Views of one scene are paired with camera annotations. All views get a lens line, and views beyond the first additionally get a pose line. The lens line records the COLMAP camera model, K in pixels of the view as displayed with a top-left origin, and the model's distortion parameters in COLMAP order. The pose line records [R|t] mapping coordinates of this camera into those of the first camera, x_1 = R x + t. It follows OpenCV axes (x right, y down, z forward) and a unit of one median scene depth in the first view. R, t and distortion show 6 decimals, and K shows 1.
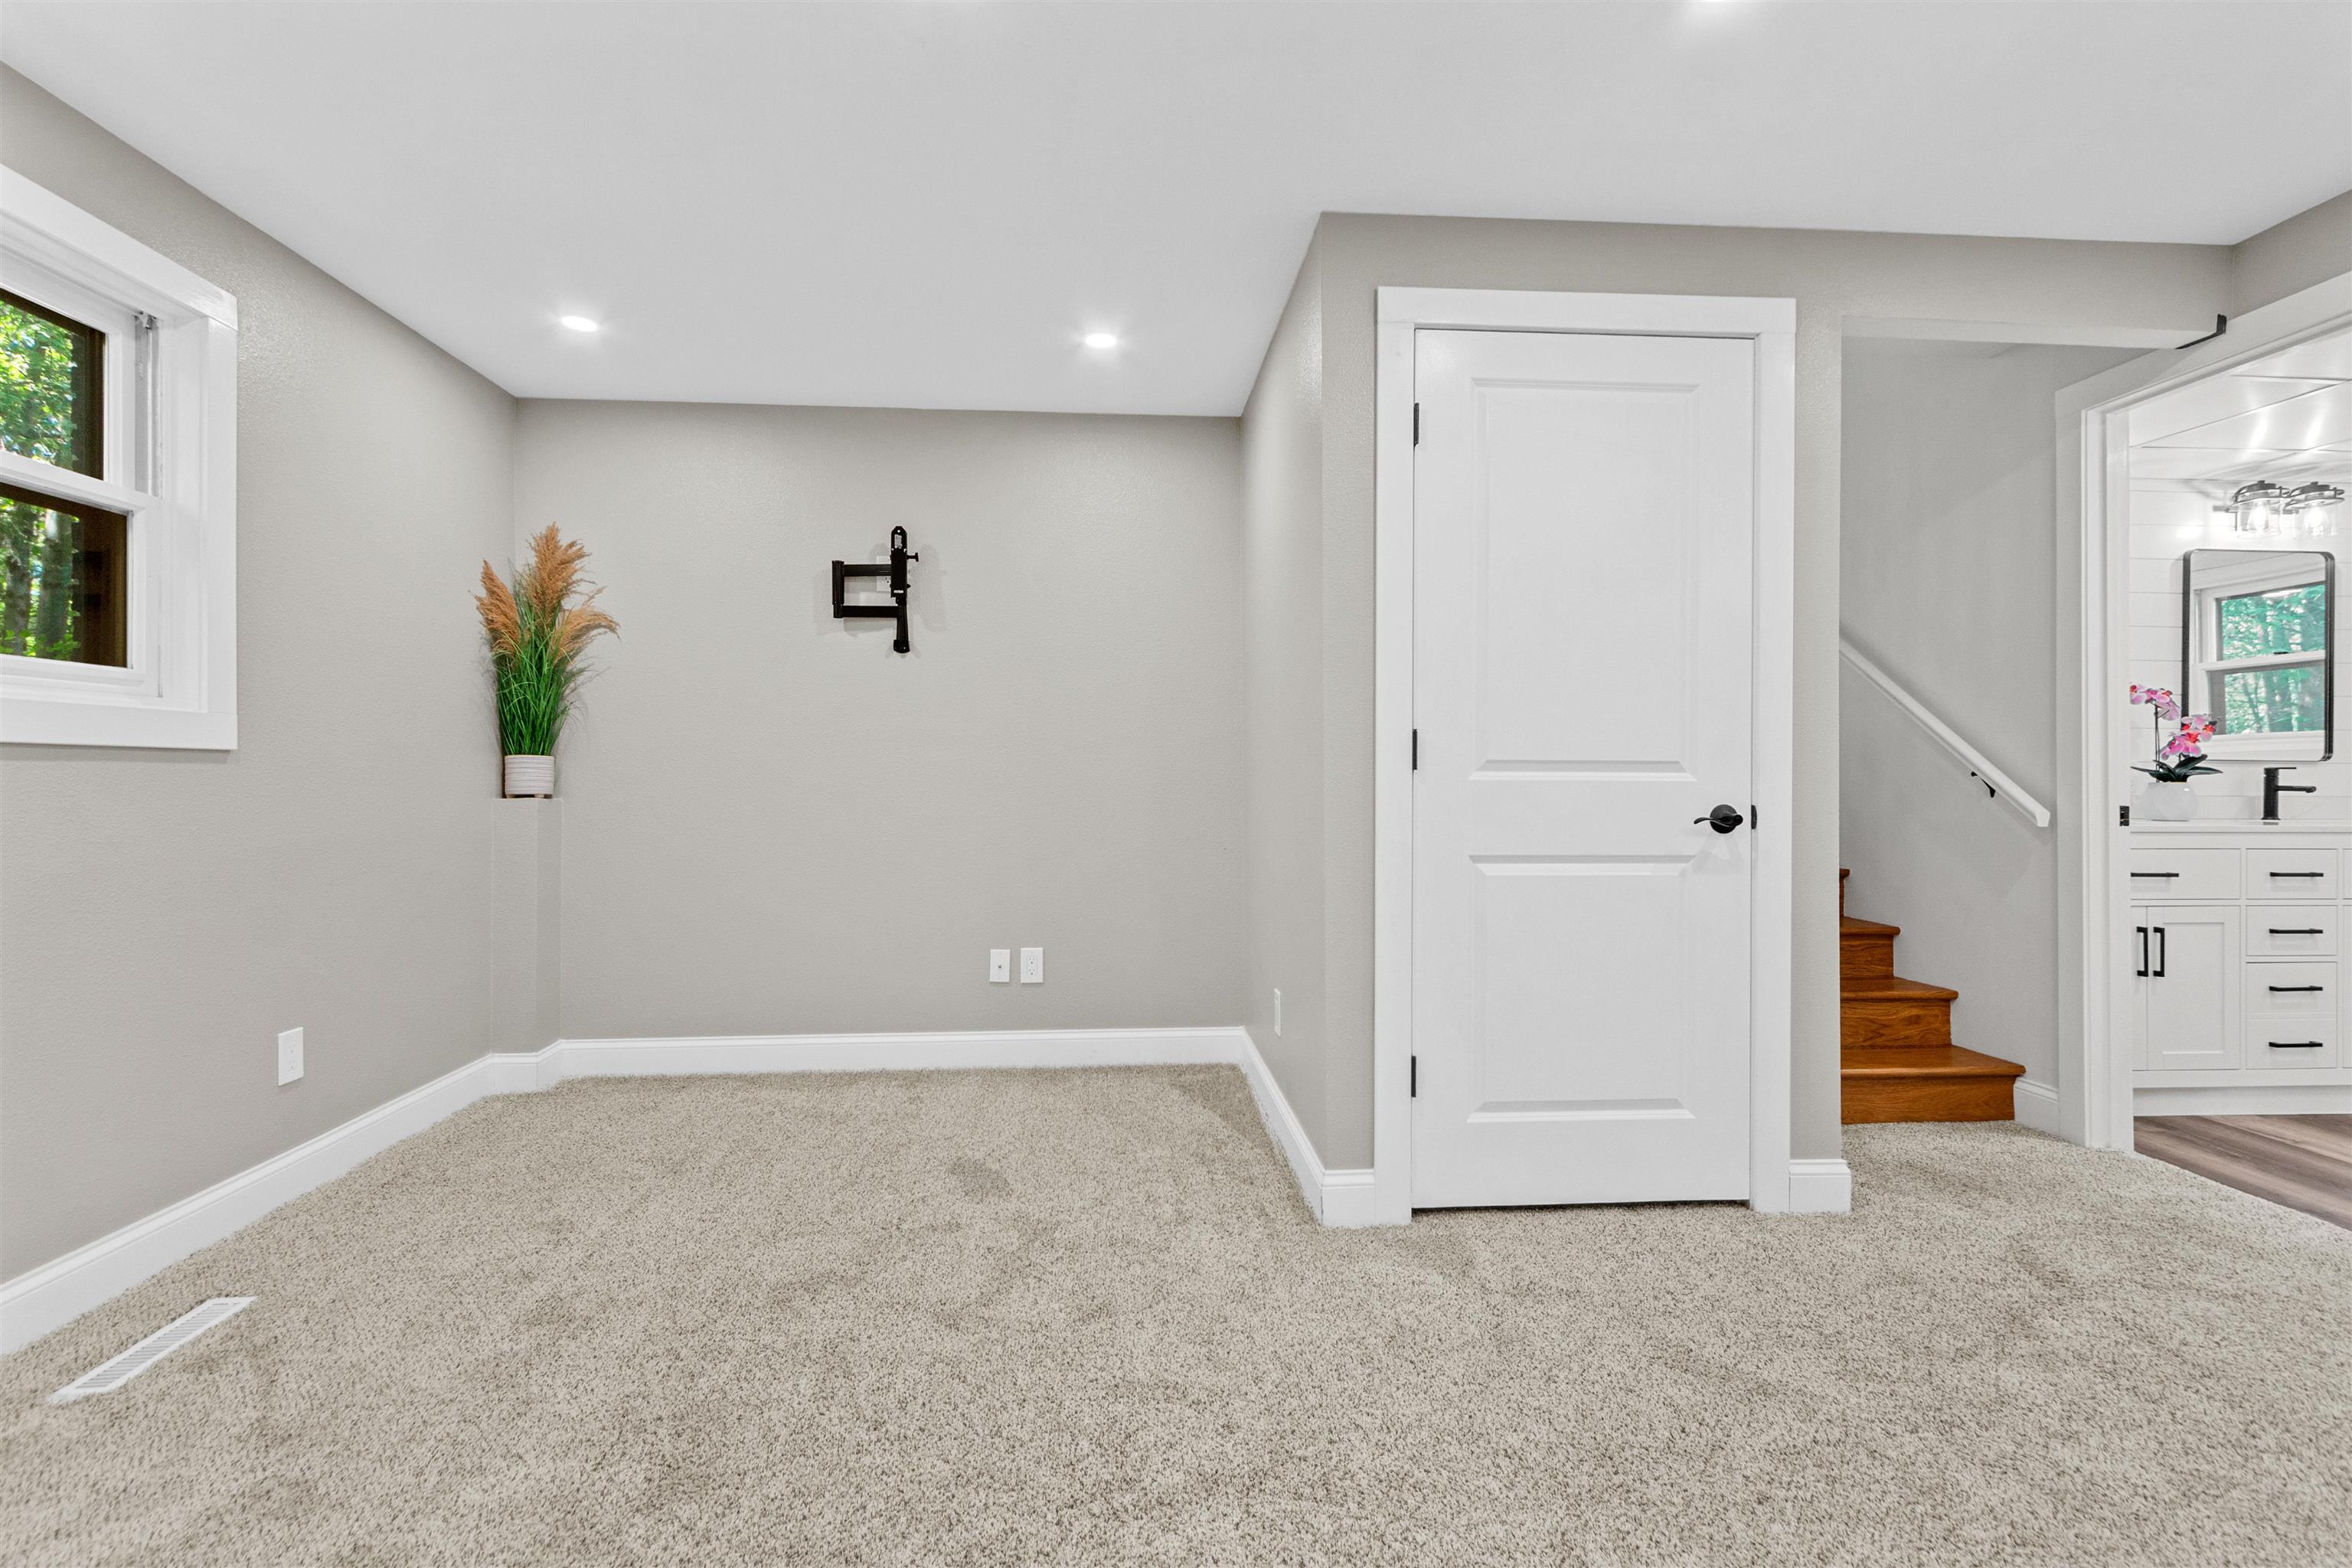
lens RADIAL K [[1124.3, 0, 1180.5], [0, 1124.3, 765.3], [0, 0, 1]] dist [0.000551, -0.000033]
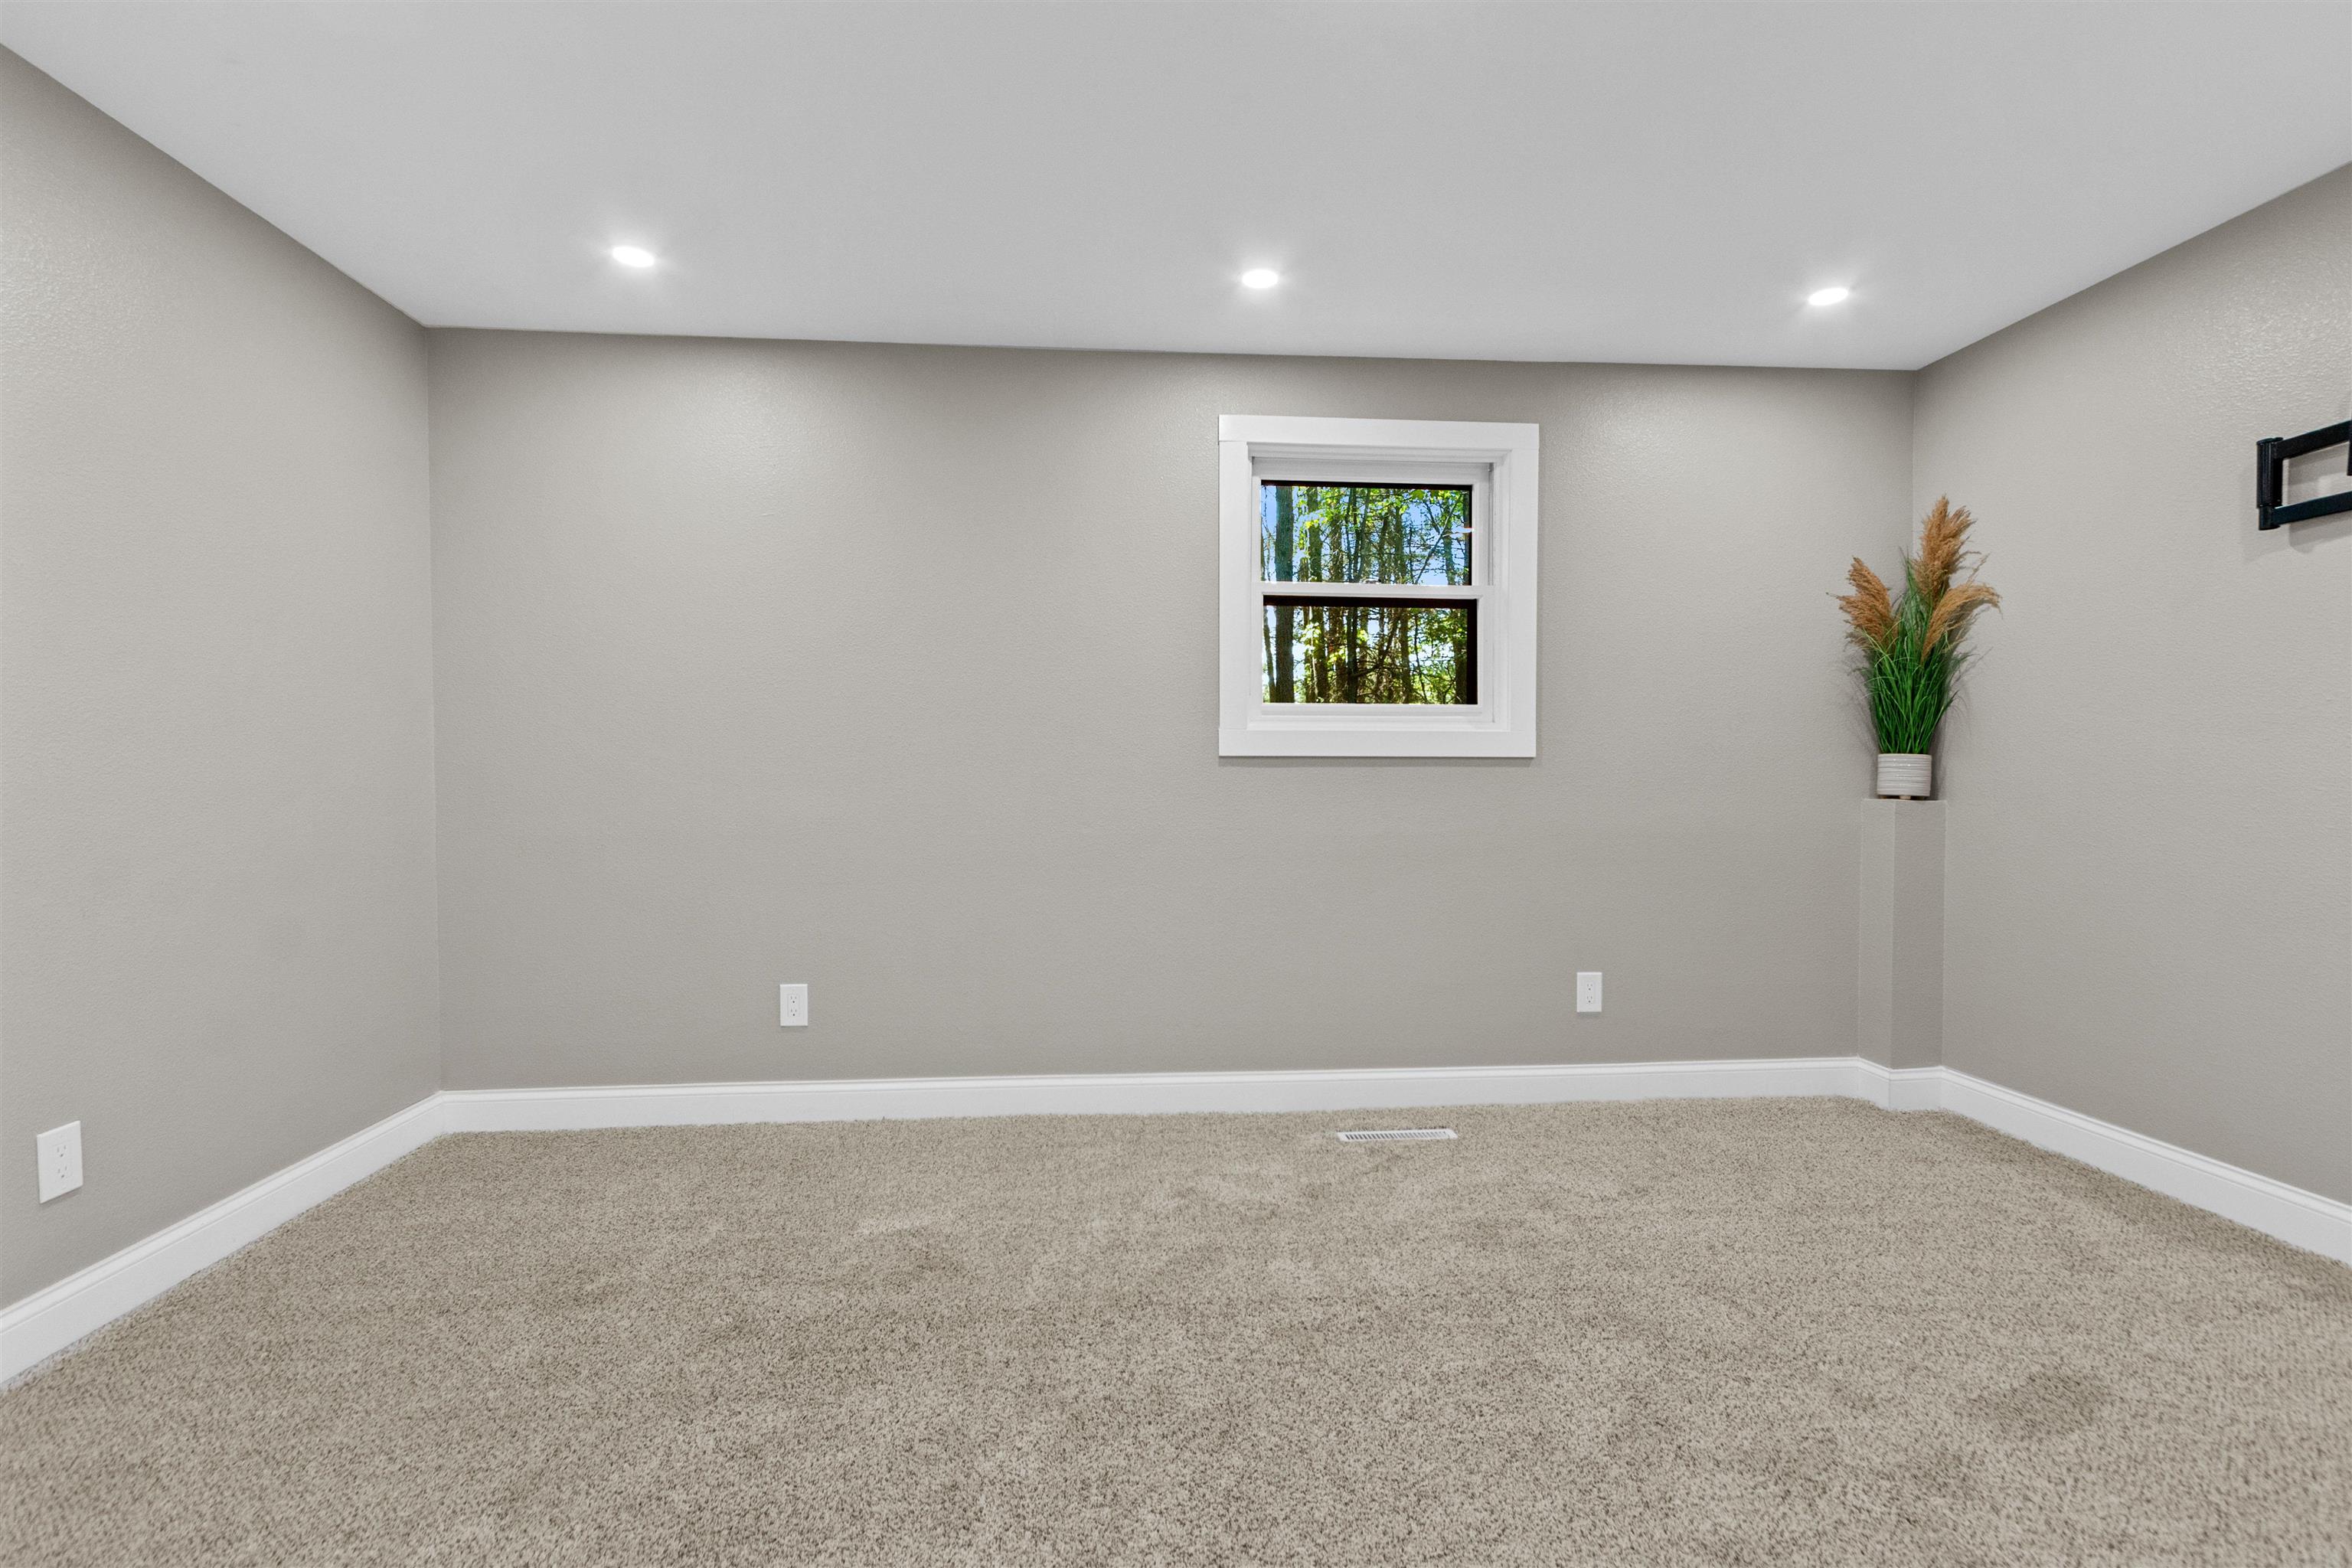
lens RADIAL K [[1130.7, 0, 1167.4], [0, 1130.7, 784.3], [0, 0, 1]] dist [-0.000251, -0.000001]
pose [[-0.043843, 0.010668, -0.998981, 0.404685], [0.010015, 0.999897, 0.010238, 0.000894], [0.998988, -0.009556, -0.043946, 0.443354]]
